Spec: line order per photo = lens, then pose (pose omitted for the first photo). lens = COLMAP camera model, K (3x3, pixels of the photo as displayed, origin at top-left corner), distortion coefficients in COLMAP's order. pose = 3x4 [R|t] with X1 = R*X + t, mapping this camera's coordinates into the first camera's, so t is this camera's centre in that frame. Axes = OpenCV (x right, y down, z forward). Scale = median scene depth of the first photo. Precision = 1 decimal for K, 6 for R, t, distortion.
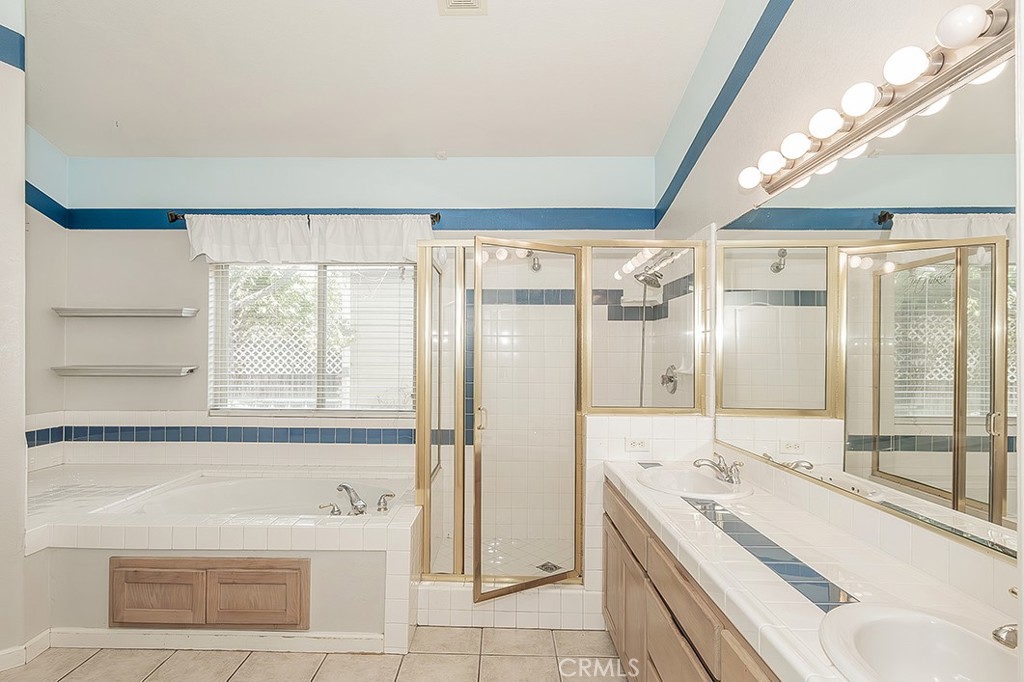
lens RADIAL K [[555.8, 0, 512.0], [0, 555.8, 341.0], [0, 0, 1]] dist [-0.002844, -0.000857]
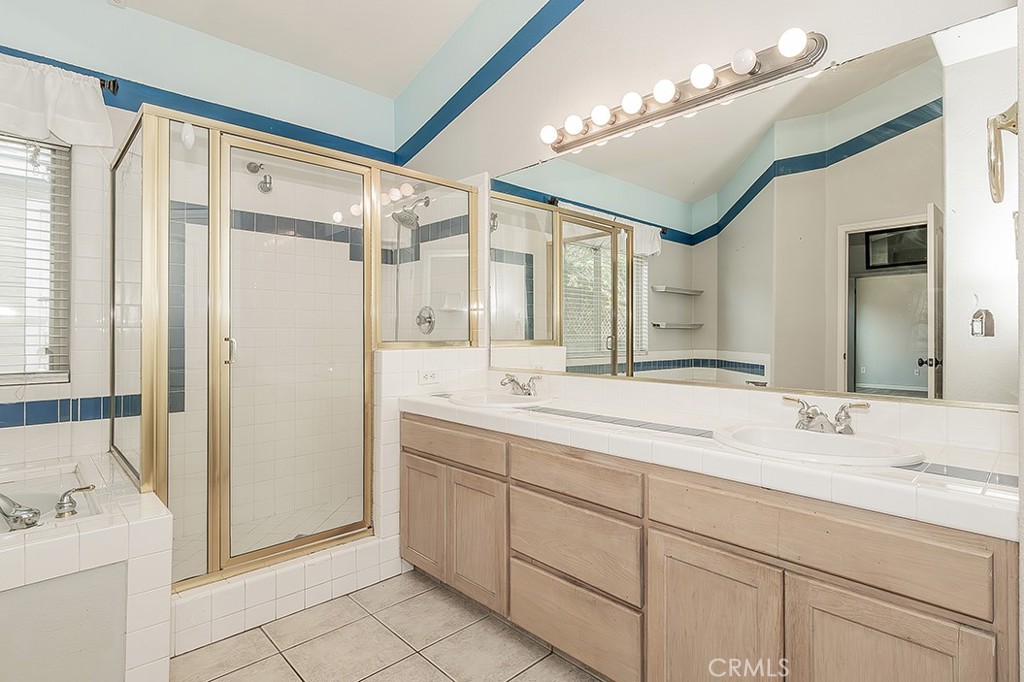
lens RADIAL K [[555.8, 0, 512.0], [0, 555.8, 341.0], [0, 0, 1]] dist [-0.002844, -0.000857]
pose [[0.652466, 0.001534, 0.757817, -0.417446], [0.002355, 0.999989, -0.004051, 0.120885], [-0.757815, 0.004428, 0.652455, 0.223827]]
